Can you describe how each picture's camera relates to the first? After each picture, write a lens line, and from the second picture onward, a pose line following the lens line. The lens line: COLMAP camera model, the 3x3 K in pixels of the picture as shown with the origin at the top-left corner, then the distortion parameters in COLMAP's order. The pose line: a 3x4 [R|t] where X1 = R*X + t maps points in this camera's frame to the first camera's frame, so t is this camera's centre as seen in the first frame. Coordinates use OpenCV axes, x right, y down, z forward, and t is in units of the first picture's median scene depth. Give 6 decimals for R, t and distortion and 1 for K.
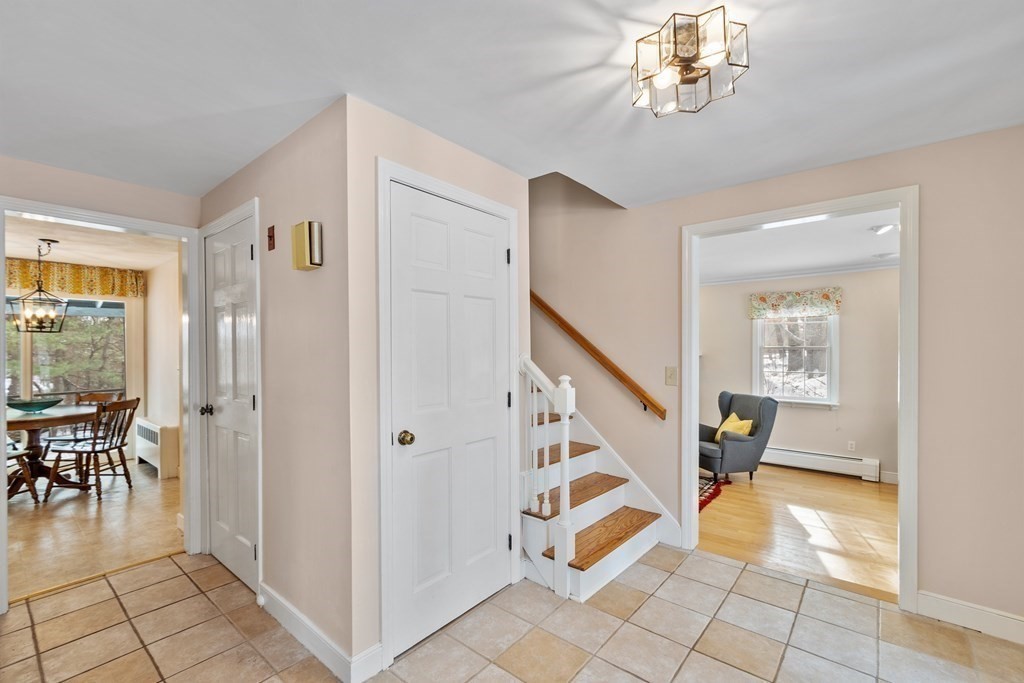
lens RADIAL K [[450.3, 0, 505.0], [0, 450.3, 348.5], [0, 0, 1]] dist [-0.001213, -0.000127]
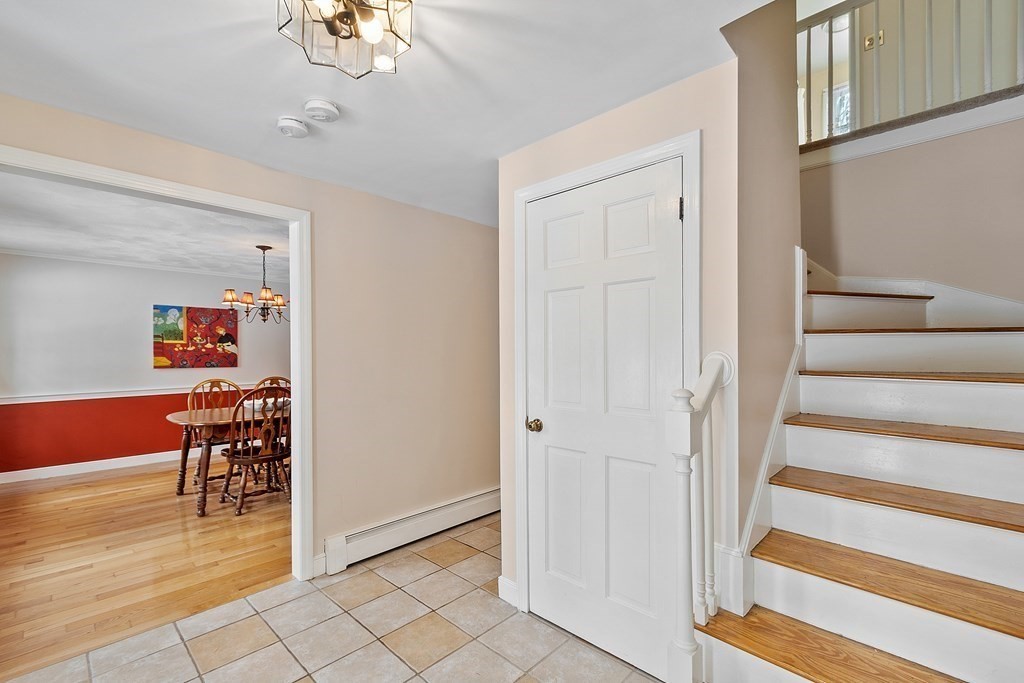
lens RADIAL K [[447.8, 0, 500.7], [0, 447.8, 349.9], [0, 0, 1]] dist [-0.001575, -0.000127]
pose [[-0.078271, 0.001270, -0.996931, 0.339294], [0.004339, 0.999990, 0.000933, 0.003253], [0.996923, -0.004253, -0.078275, 0.376582]]
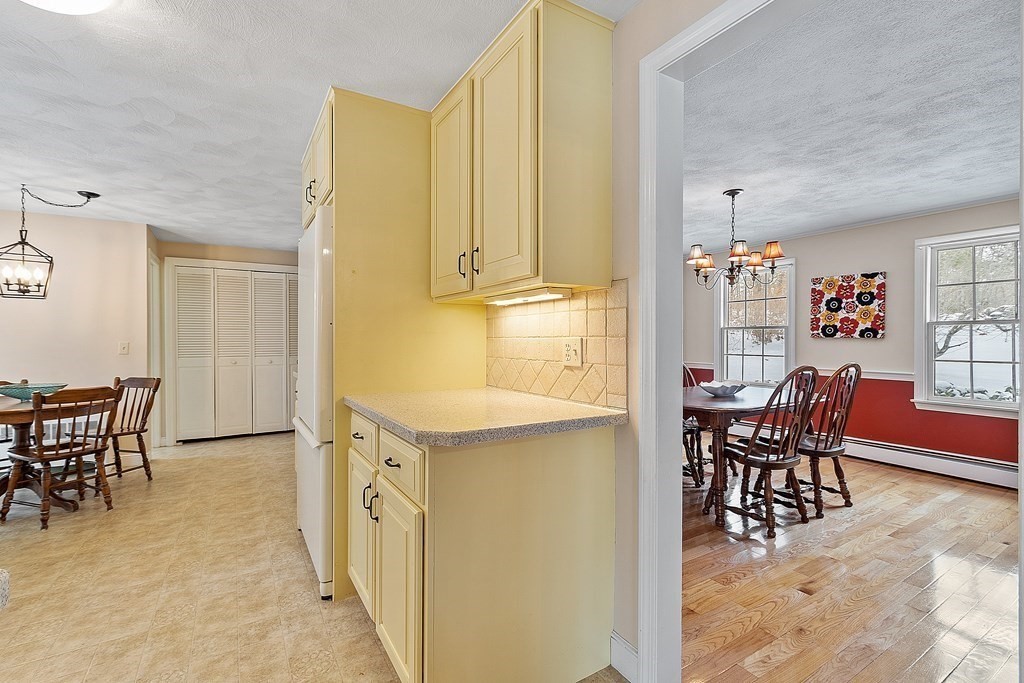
lens RADIAL K [[458.7, 0, 501.7], [0, 458.7, 341.0], [0, 0, 1]] dist [-0.001575, 0.000403]
pose [[0.322087, -0.000217, 0.946710, -1.173765], [-0.000482, 1.000000, 0.000393, 0.029174], [-0.946710, -0.000583, 0.322086, -0.015547]]
